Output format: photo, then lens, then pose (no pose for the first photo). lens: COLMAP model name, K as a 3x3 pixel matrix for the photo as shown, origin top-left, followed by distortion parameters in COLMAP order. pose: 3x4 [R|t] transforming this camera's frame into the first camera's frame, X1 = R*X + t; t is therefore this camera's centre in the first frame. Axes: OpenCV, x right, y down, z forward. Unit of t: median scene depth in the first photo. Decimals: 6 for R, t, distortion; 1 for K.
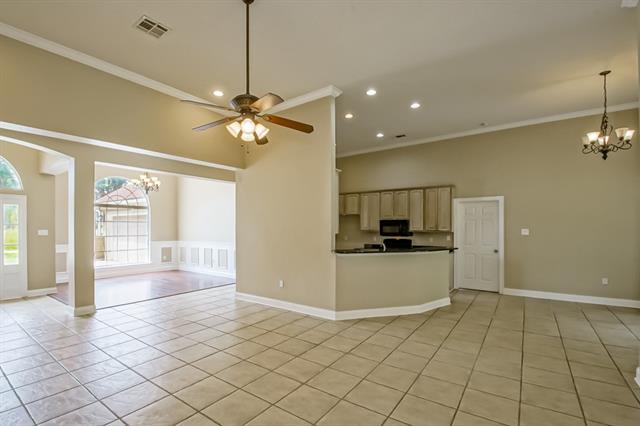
lens RADIAL K [[288.4, 0, 319.4], [0, 288.4, 228.6], [0, 0, 1]] dist [0.000255, -0.000179]
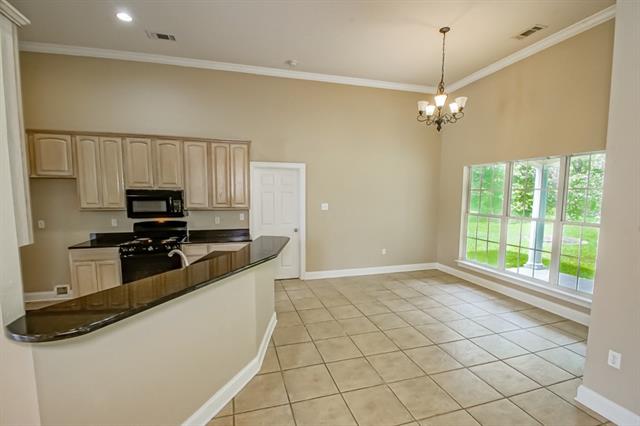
lens RADIAL K [[285.8, 0, 319.4], [0, 285.8, 220.2], [0, 0, 1]] dist [-0.000498, -0.000296]
pose [[0.627766, -0.067276, 0.775489, 0.017521], [-0.000436, 0.996227, 0.086779, -0.020537], [-0.778402, -0.054815, 0.625369, 0.410676]]
